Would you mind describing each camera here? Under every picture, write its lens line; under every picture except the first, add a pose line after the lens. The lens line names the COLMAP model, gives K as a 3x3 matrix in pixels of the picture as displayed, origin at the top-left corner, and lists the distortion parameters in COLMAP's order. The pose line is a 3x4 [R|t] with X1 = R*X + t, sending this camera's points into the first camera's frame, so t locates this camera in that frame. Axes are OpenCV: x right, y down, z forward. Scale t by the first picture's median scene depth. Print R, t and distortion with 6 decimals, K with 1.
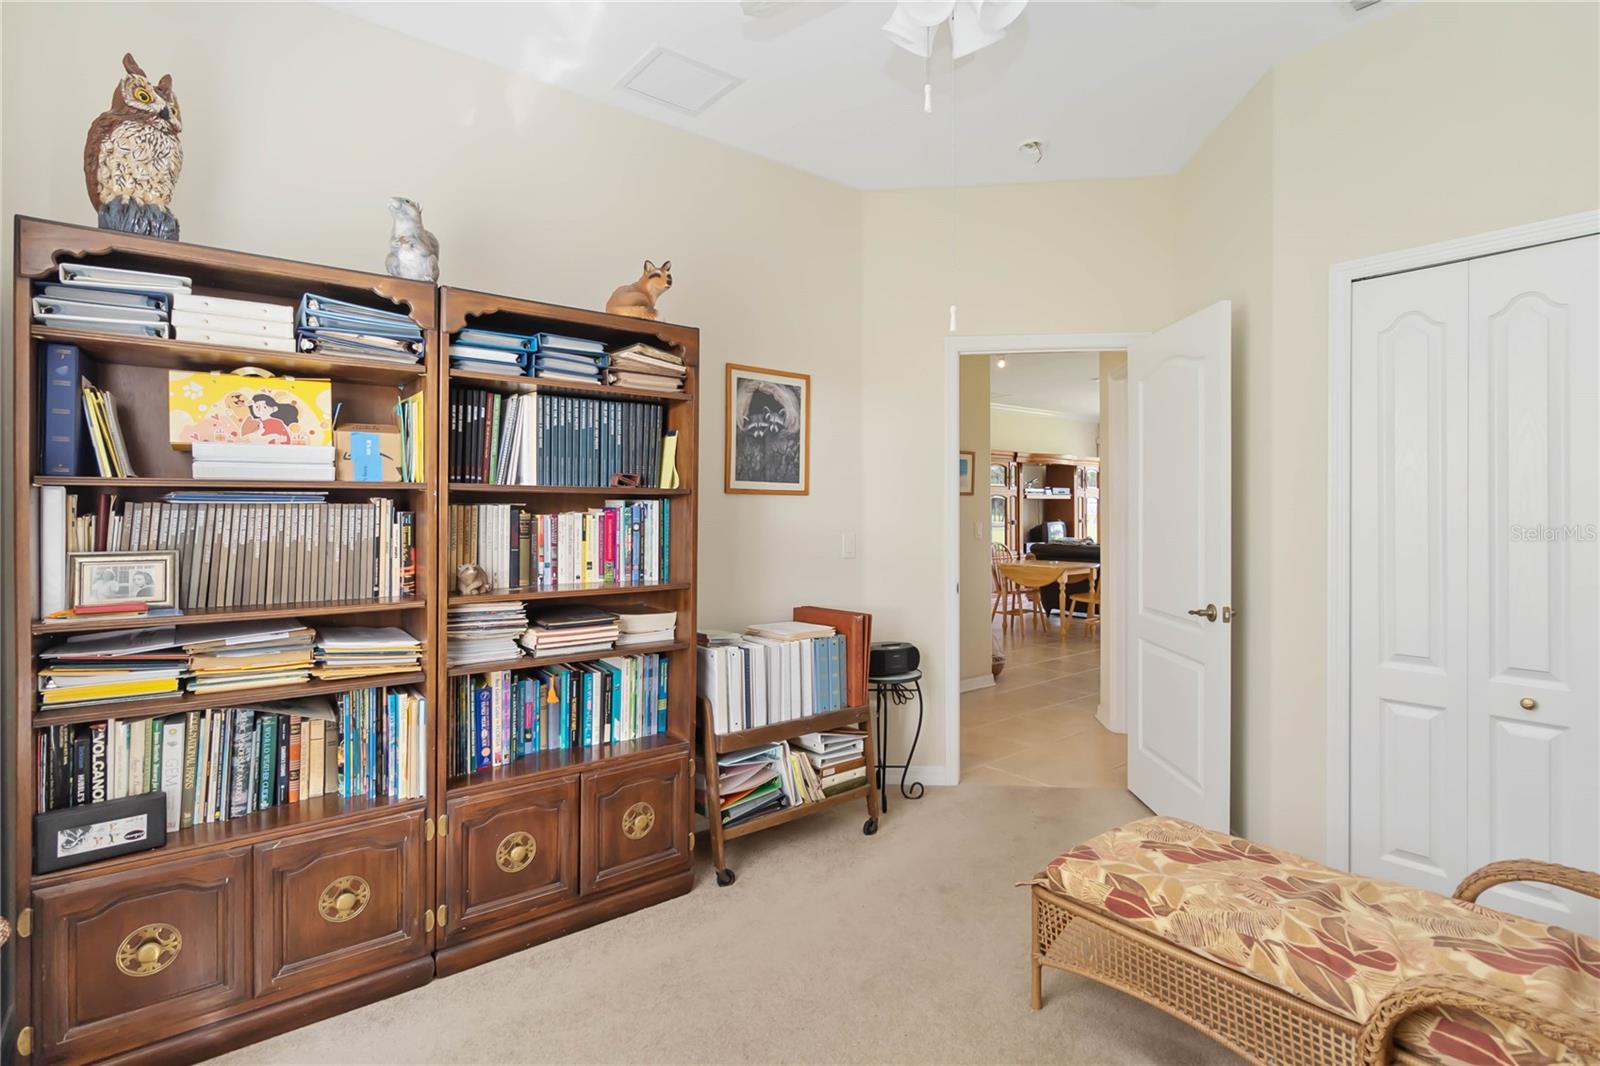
lens RADIAL K [[780.7, 0, 794.9], [0, 780.7, 530.1], [0, 0, 1]] dist [0.001167, 0.000835]
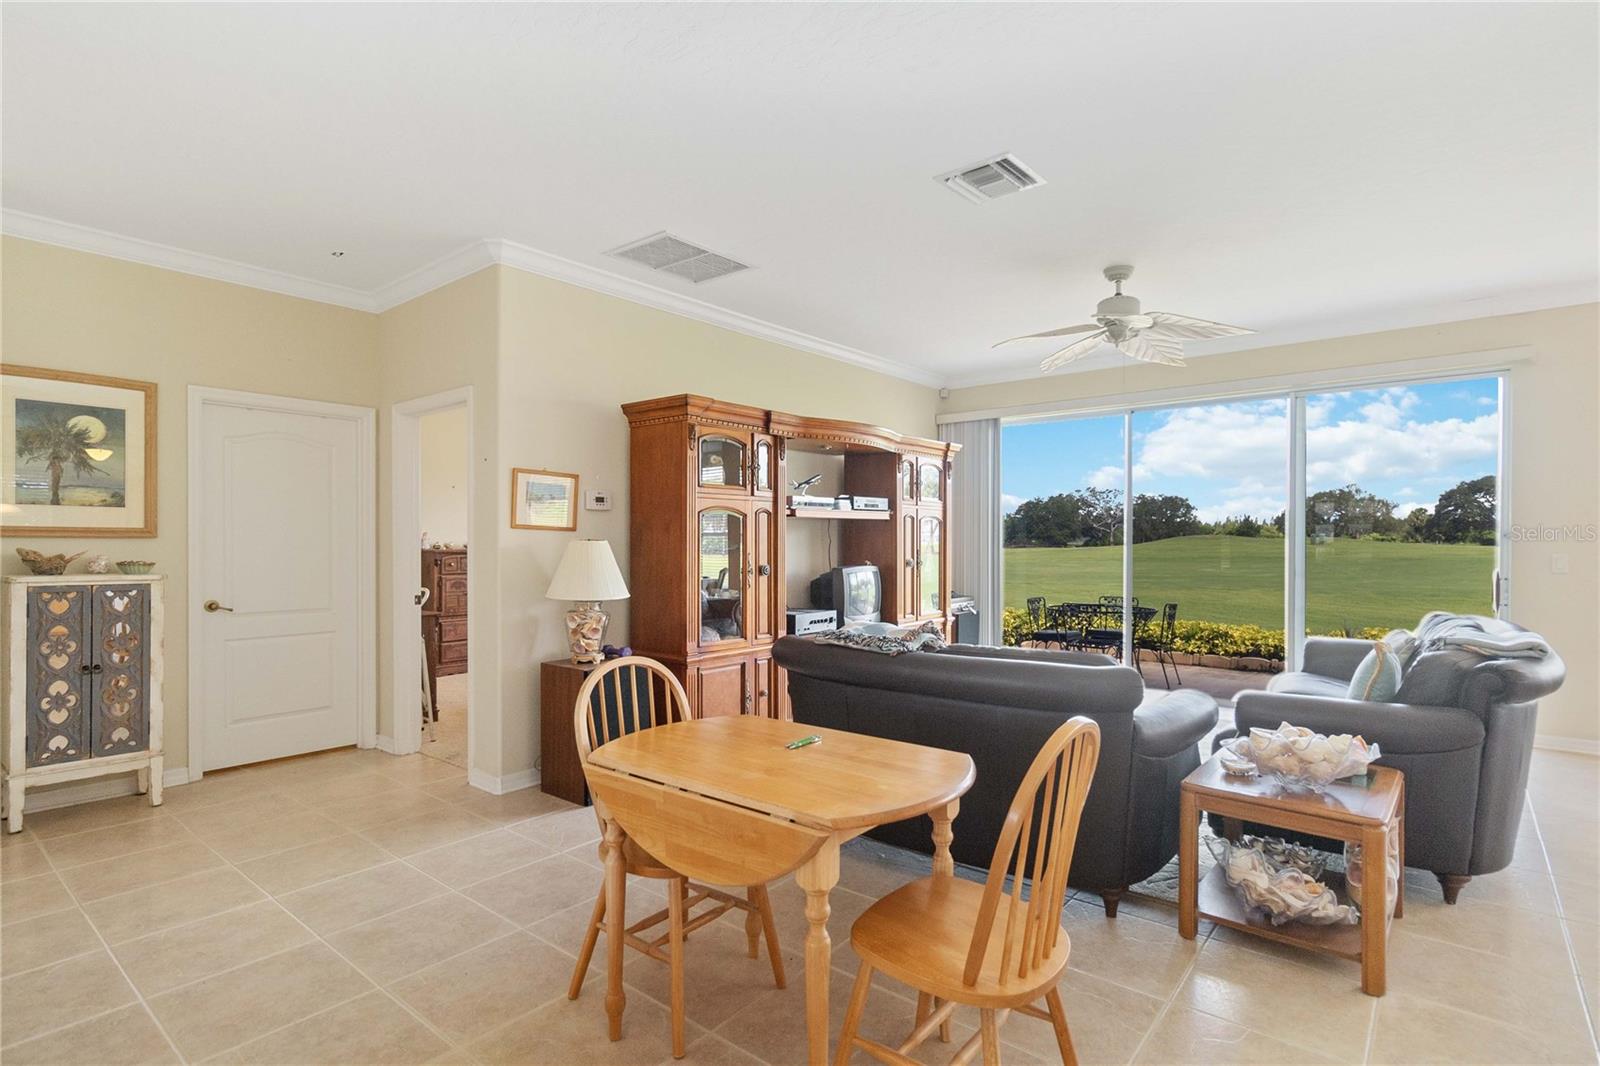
lens RADIAL K [[780.7, 0, 795.3], [0, 780.7, 534.9], [0, 0, 1]] dist [0.001167, 0.000835]
pose [[0.980195, 0.013597, 0.197568, 0.200457], [-0.010613, 0.999813, -0.016153, -0.022185], [-0.197751, 0.013737, 0.980156, 0.536282]]
